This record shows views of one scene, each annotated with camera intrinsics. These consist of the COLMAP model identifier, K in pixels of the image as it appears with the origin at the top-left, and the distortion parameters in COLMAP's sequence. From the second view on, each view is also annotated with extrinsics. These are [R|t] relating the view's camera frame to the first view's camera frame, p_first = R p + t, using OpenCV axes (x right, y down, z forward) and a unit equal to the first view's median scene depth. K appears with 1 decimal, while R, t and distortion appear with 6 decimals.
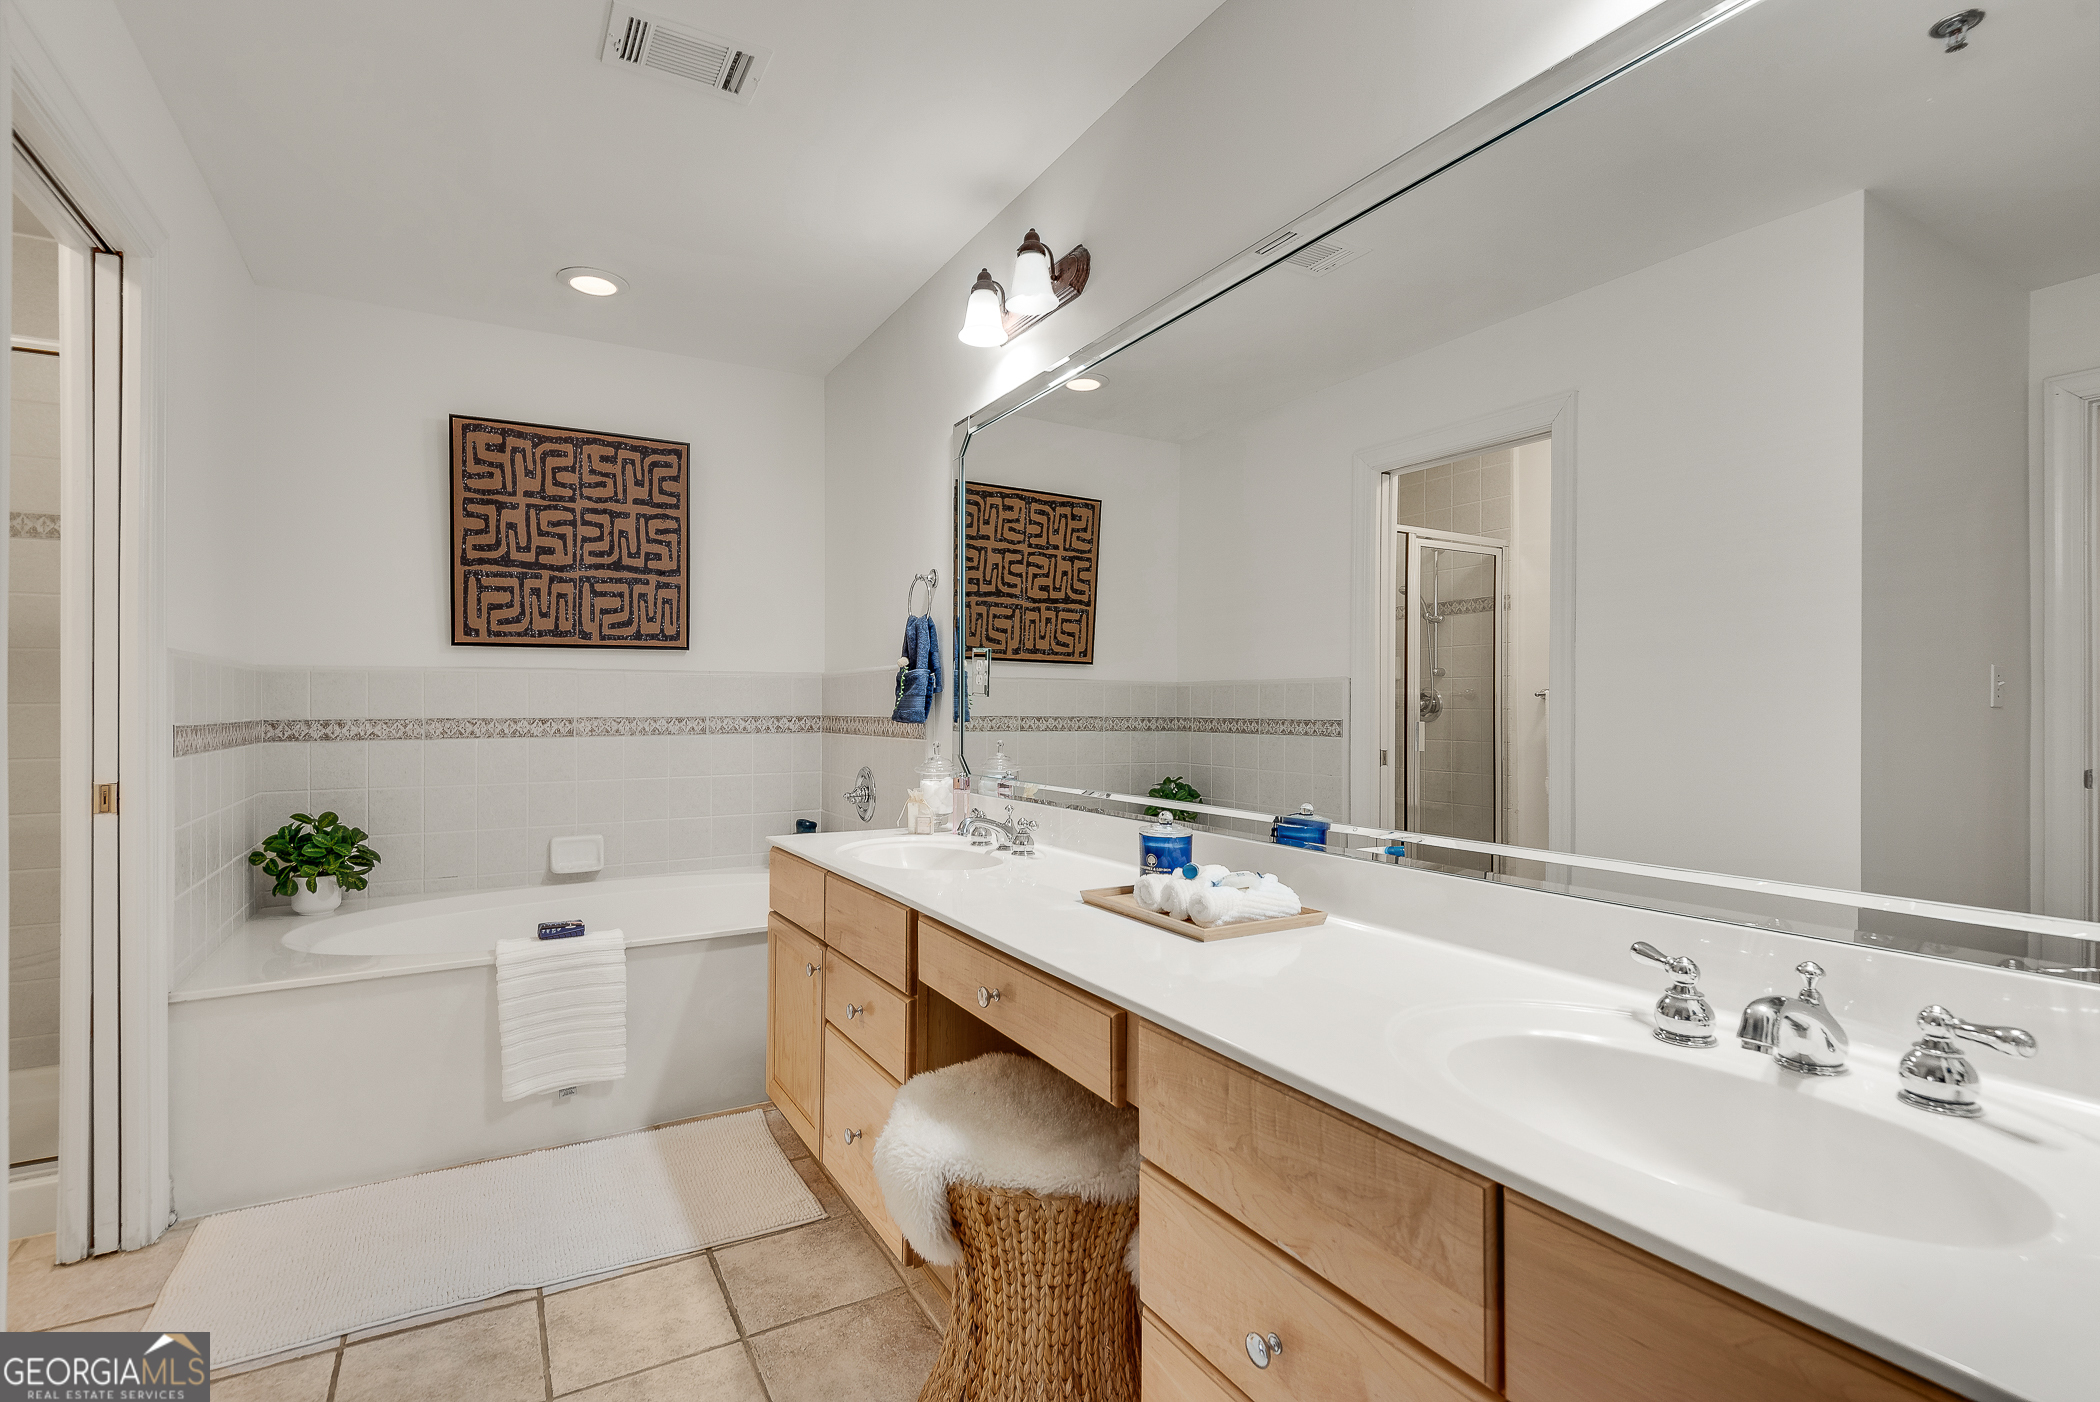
lens RADIAL K [[956.4, 0, 1027.5], [0, 956.4, 702.0], [0, 0, 1]] dist [0.020830, -0.009335]
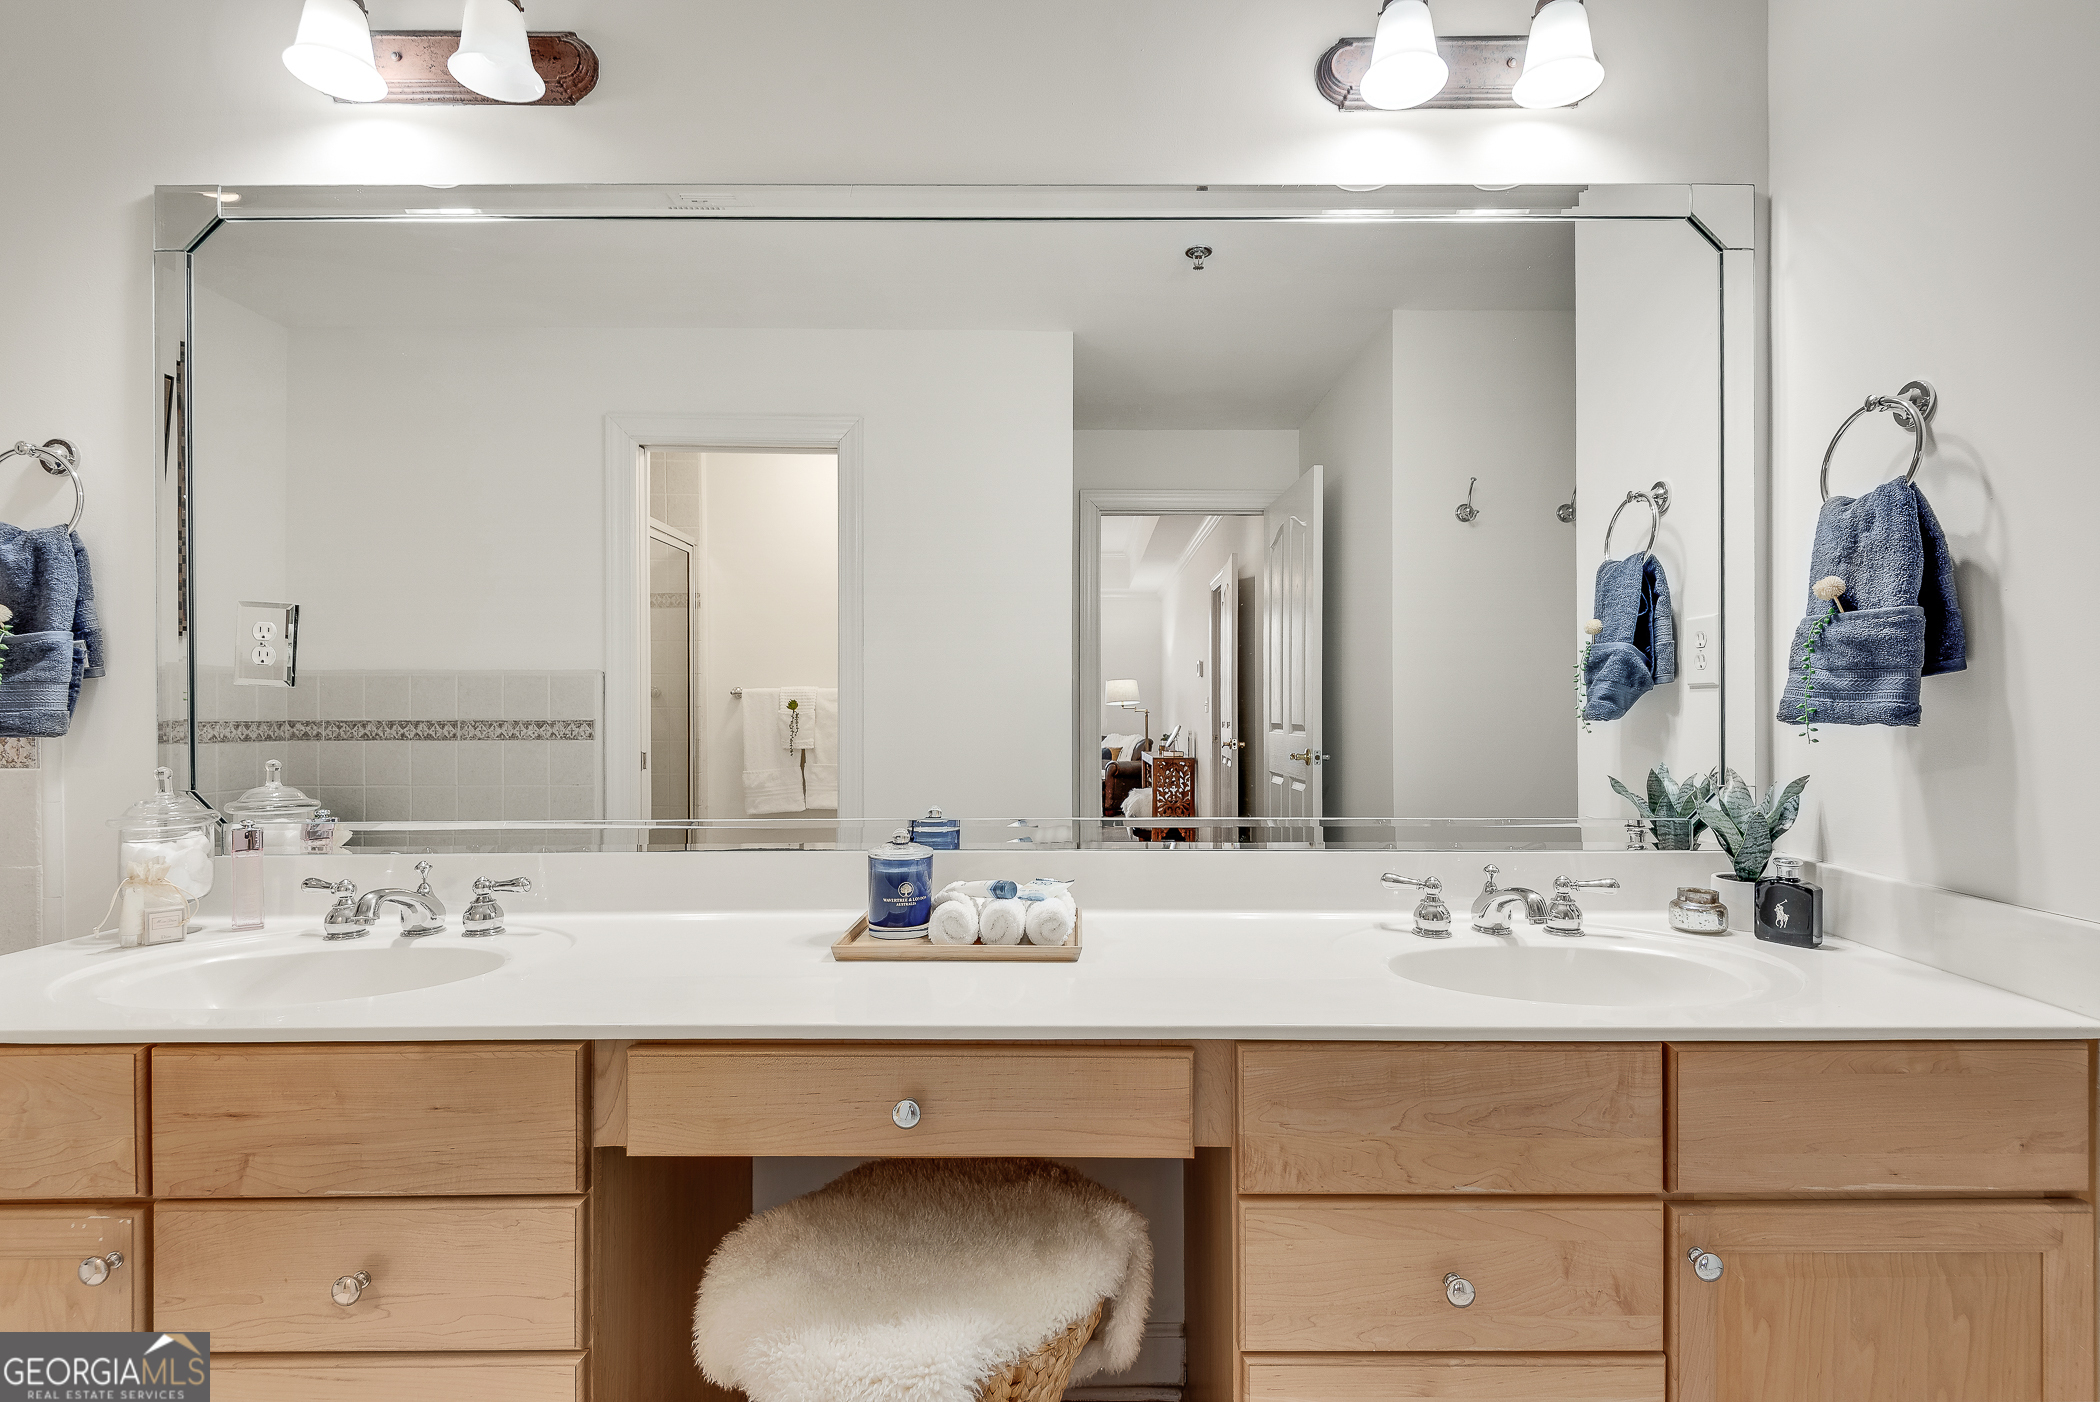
lens RADIAL K [[956.4, 0, 1086.5], [0, 956.4, 707.7], [0, 0, 1]] dist [0.020830, -0.009335]
pose [[0.499848, -0.003596, 0.866106, -0.245369], [-0.002214, 0.999983, 0.005429, 0.002212], [-0.866110, -0.004631, 0.499831, 0.223431]]
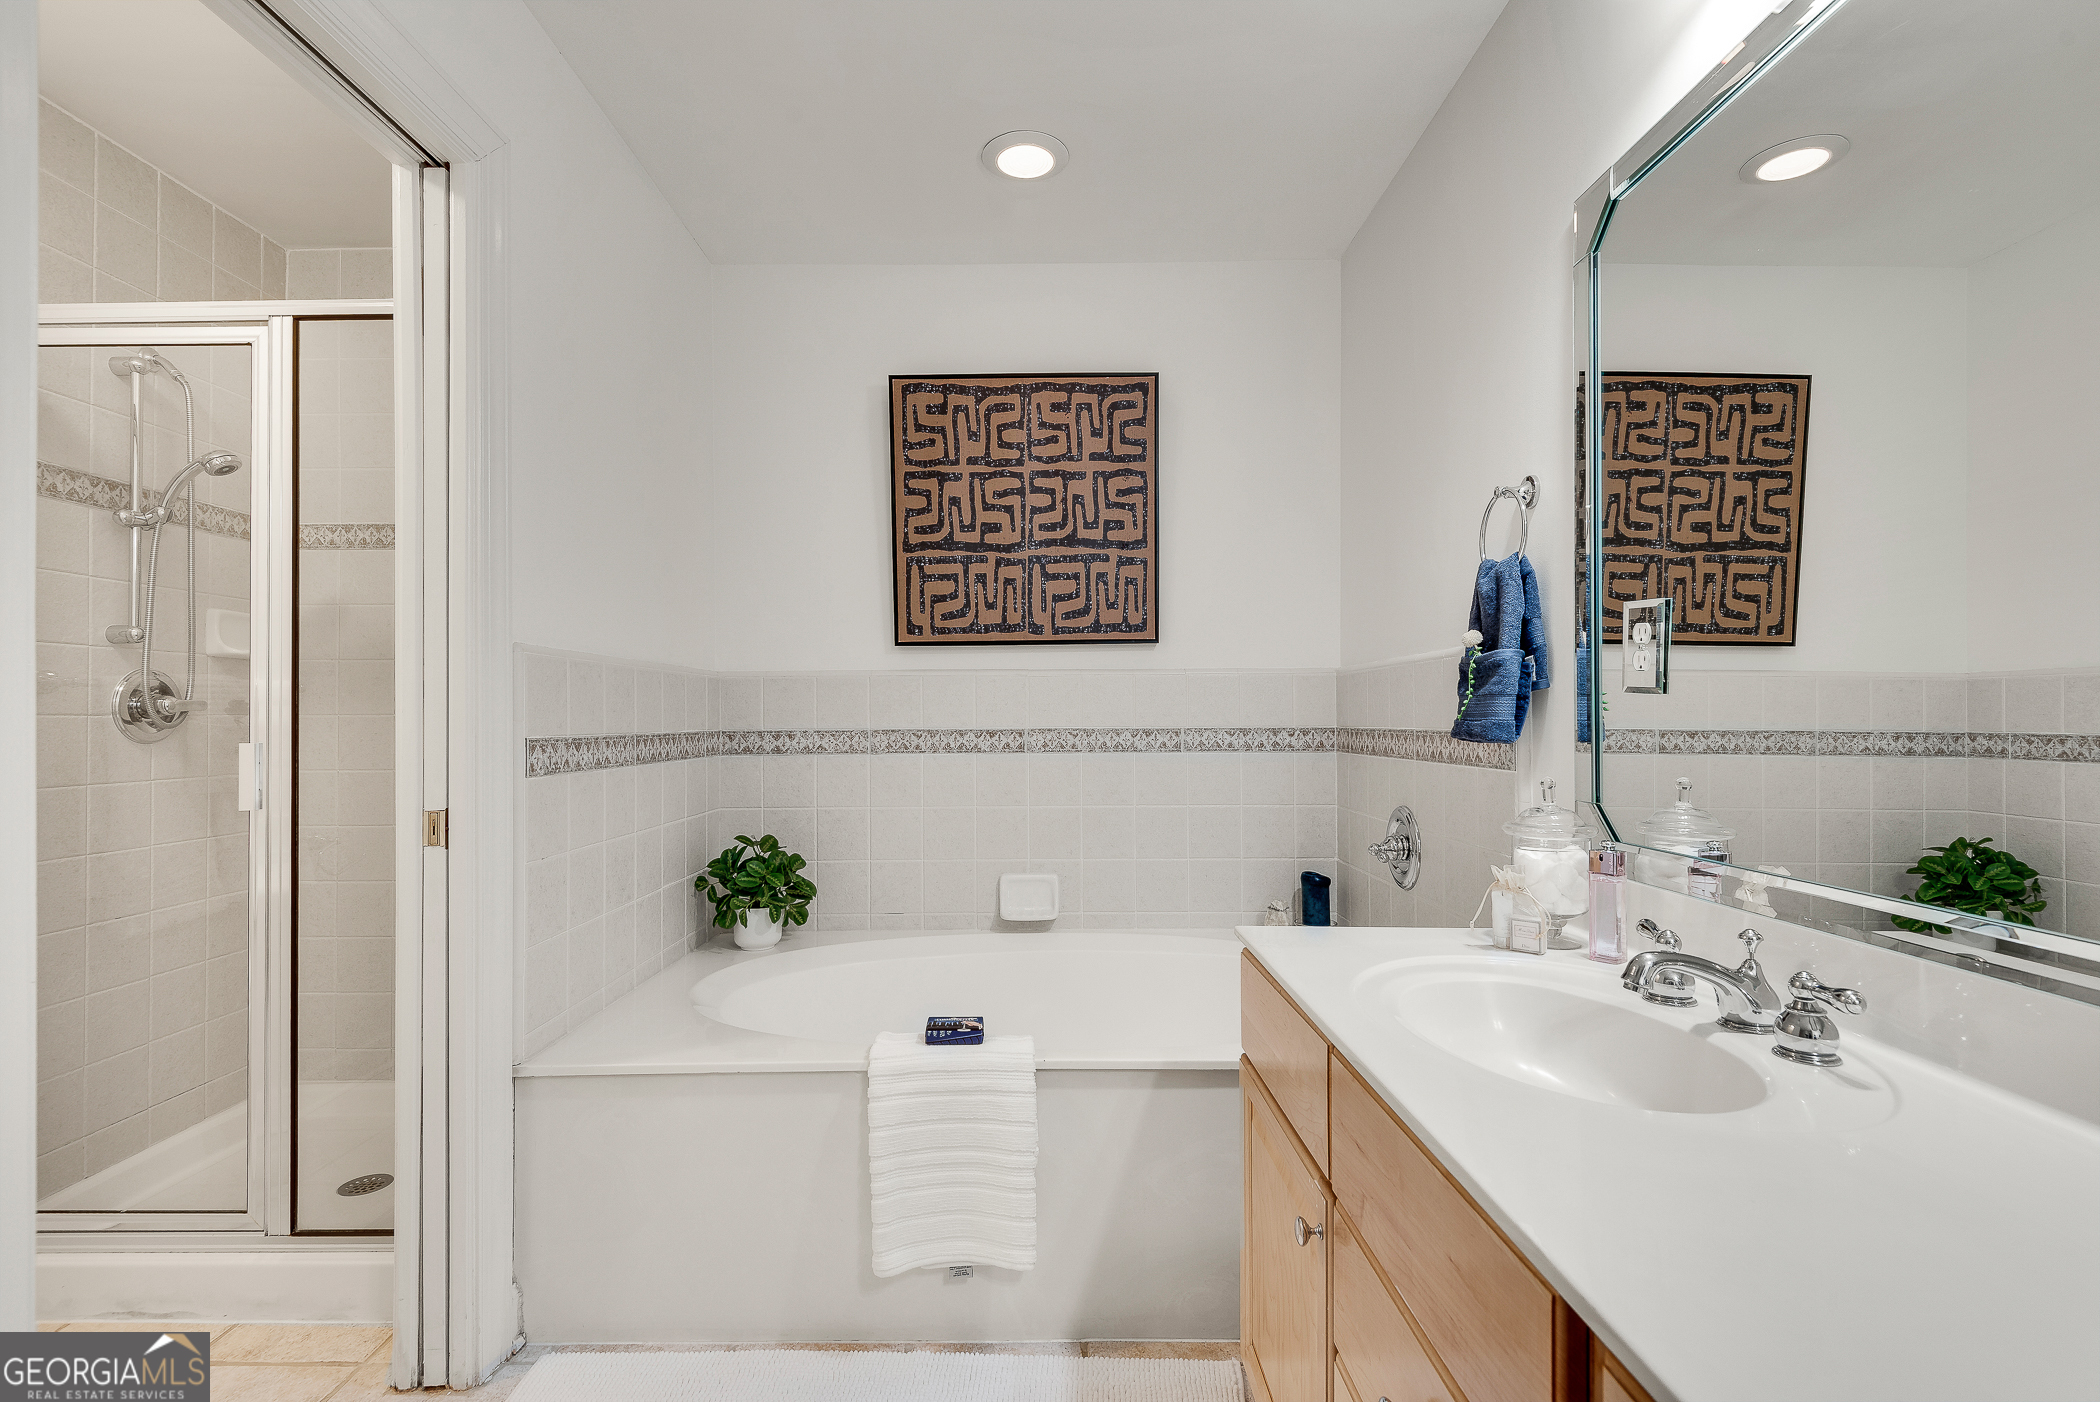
lens RADIAL K [[956.4, 0, 1027.7], [0, 956.4, 705.4], [0, 0, 1]] dist [0.020830, -0.009335]
pose [[0.860929, -0.008198, -0.508658, -0.056807], [0.004438, 0.999953, -0.008605, 0.002611], [0.508705, 0.005151, 0.860926, 0.306523]]
